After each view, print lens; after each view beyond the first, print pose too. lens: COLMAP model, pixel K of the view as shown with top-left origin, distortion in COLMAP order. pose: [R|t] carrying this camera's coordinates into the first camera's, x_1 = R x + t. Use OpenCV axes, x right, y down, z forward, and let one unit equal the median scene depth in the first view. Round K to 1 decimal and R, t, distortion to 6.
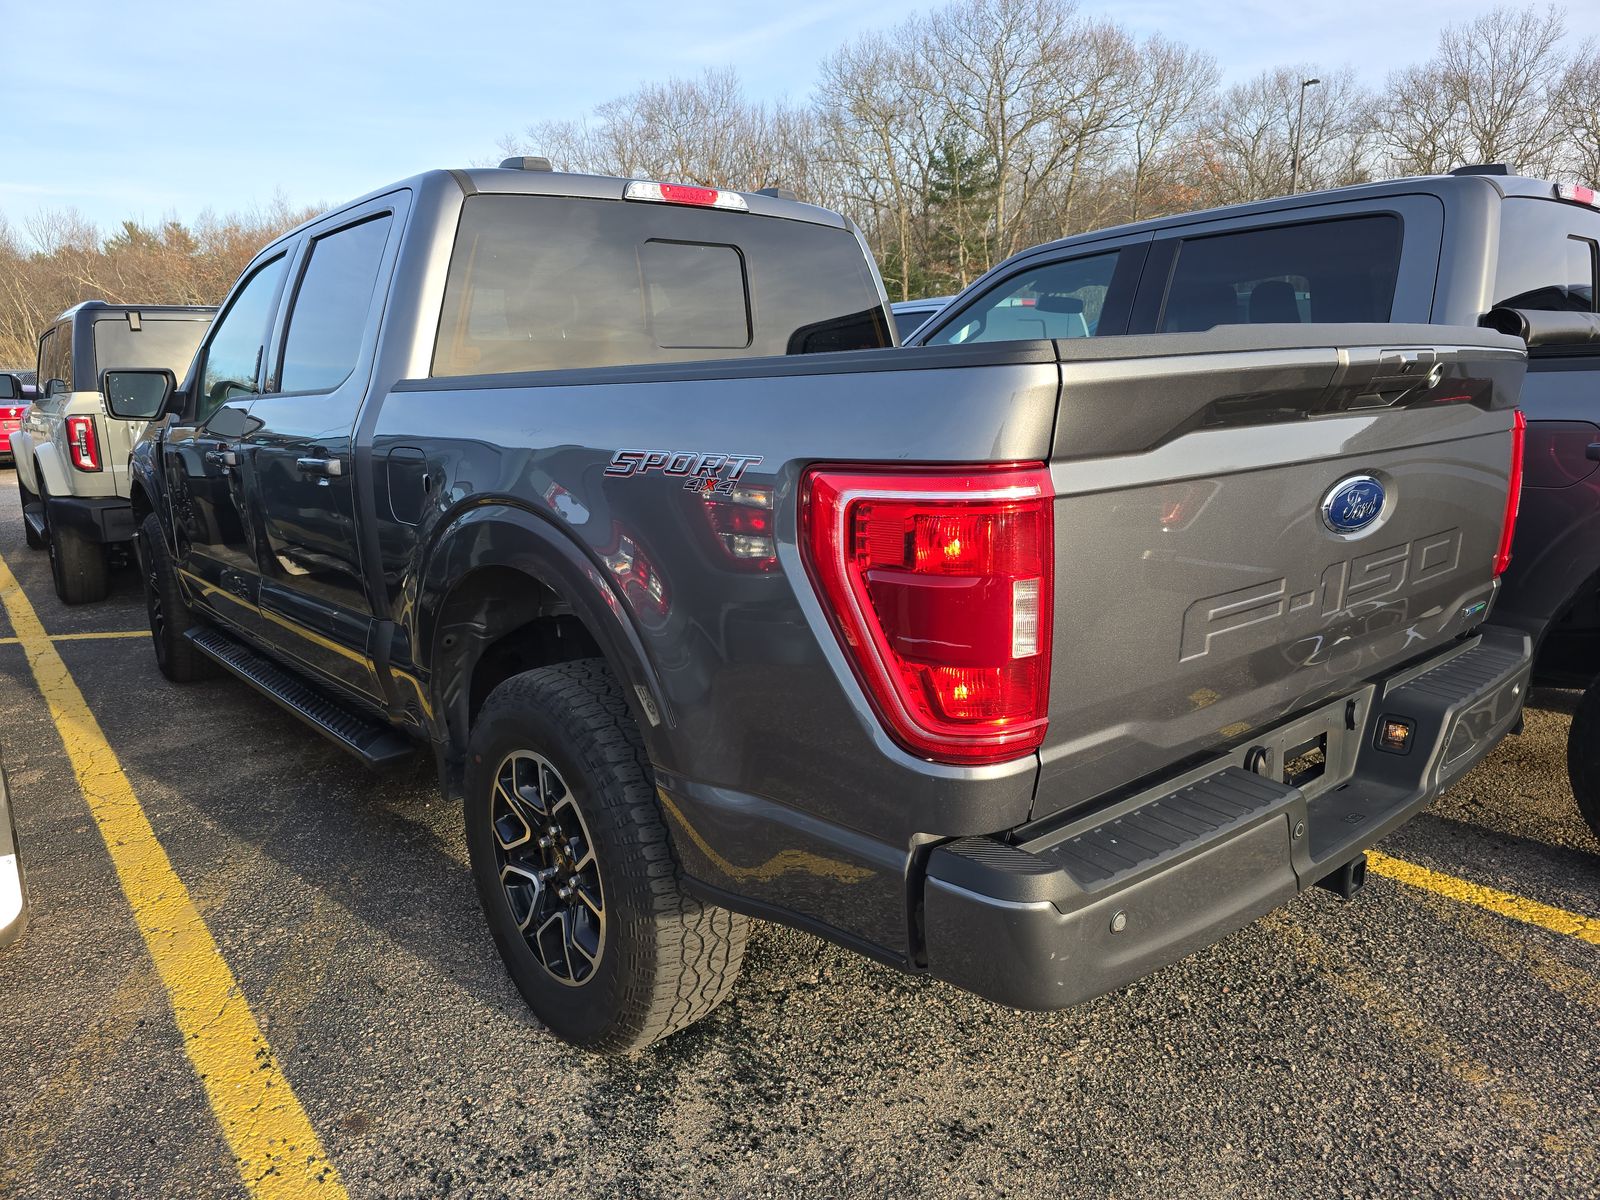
lens RADIAL K [[1082.6, 0, 800.0], [0, 1082.6, 600.0], [0, 0, 1]] dist [0.073252, -0.066195]
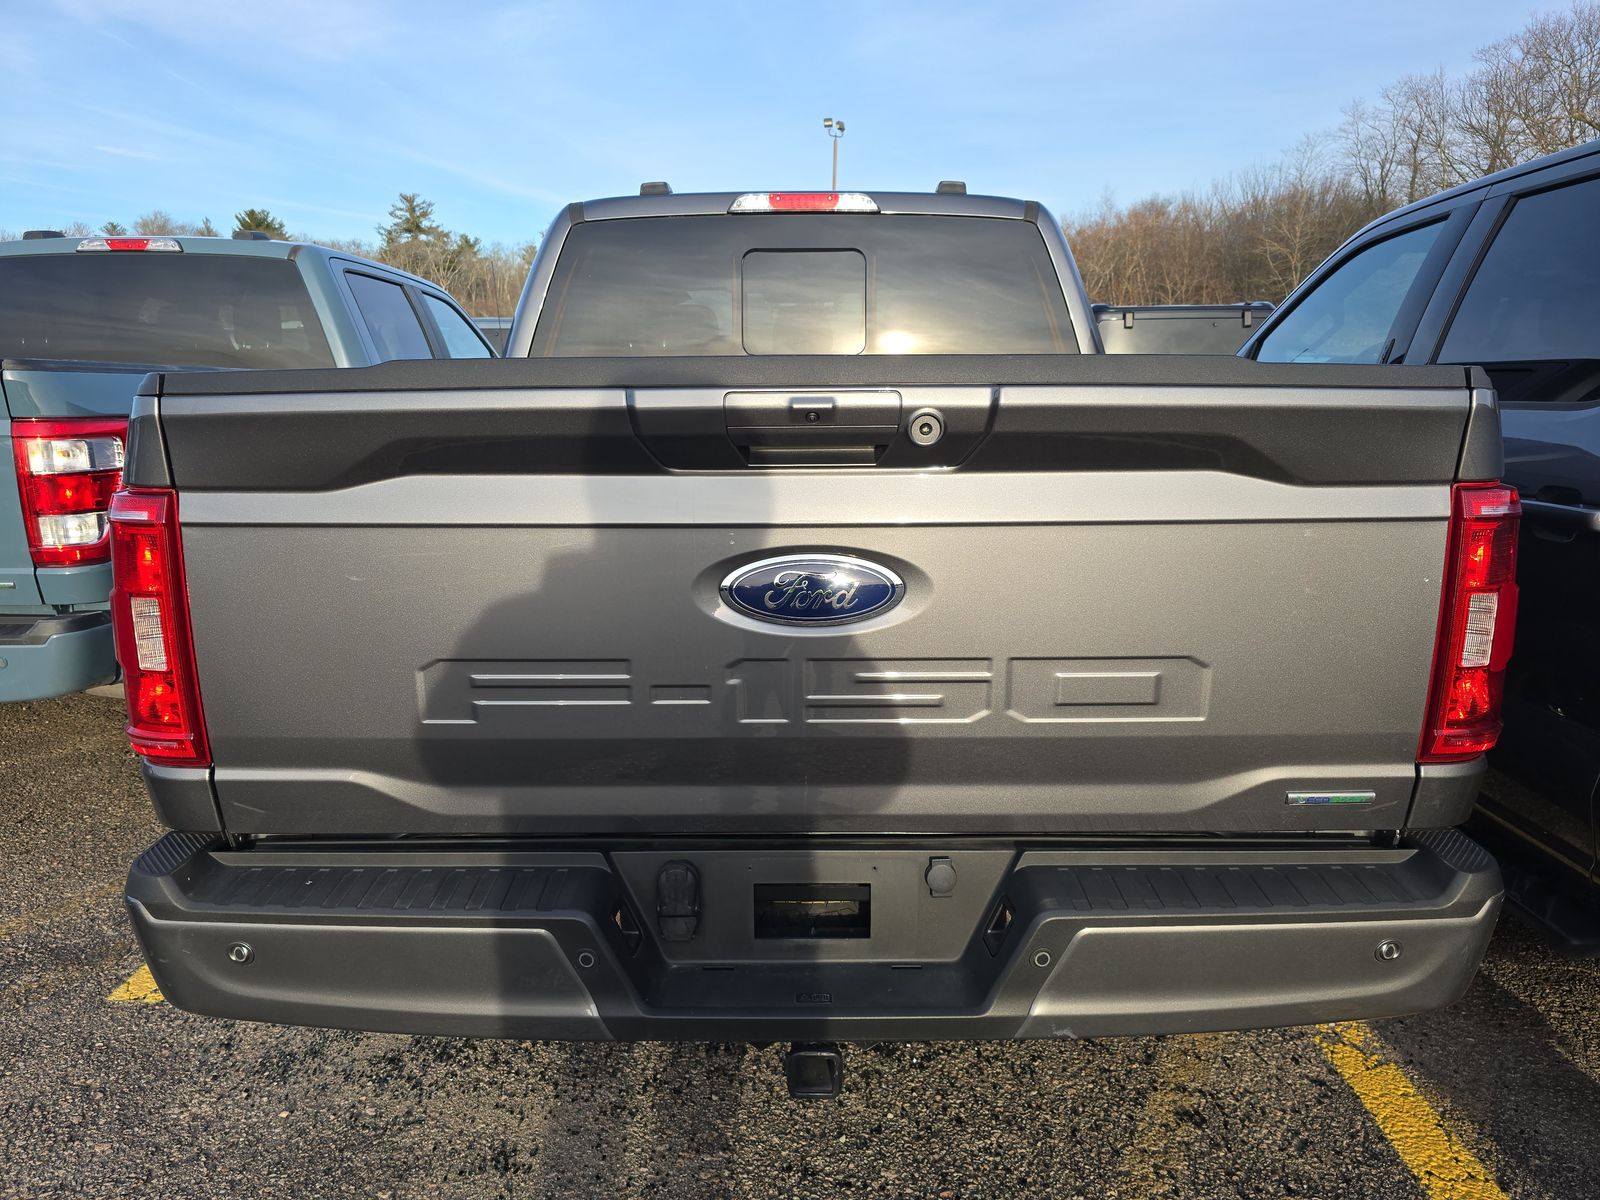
lens RADIAL K [[1082.6, 0, 800.0], [0, 1082.6, 600.0], [0, 0, 1]] dist [0.073252, -0.066195]
pose [[0.753708, 0.150666, -0.639706, 0.612284], [-0.142425, 0.987681, 0.064817, -0.079091], [0.641591, 0.042257, 0.765882, 0.261568]]
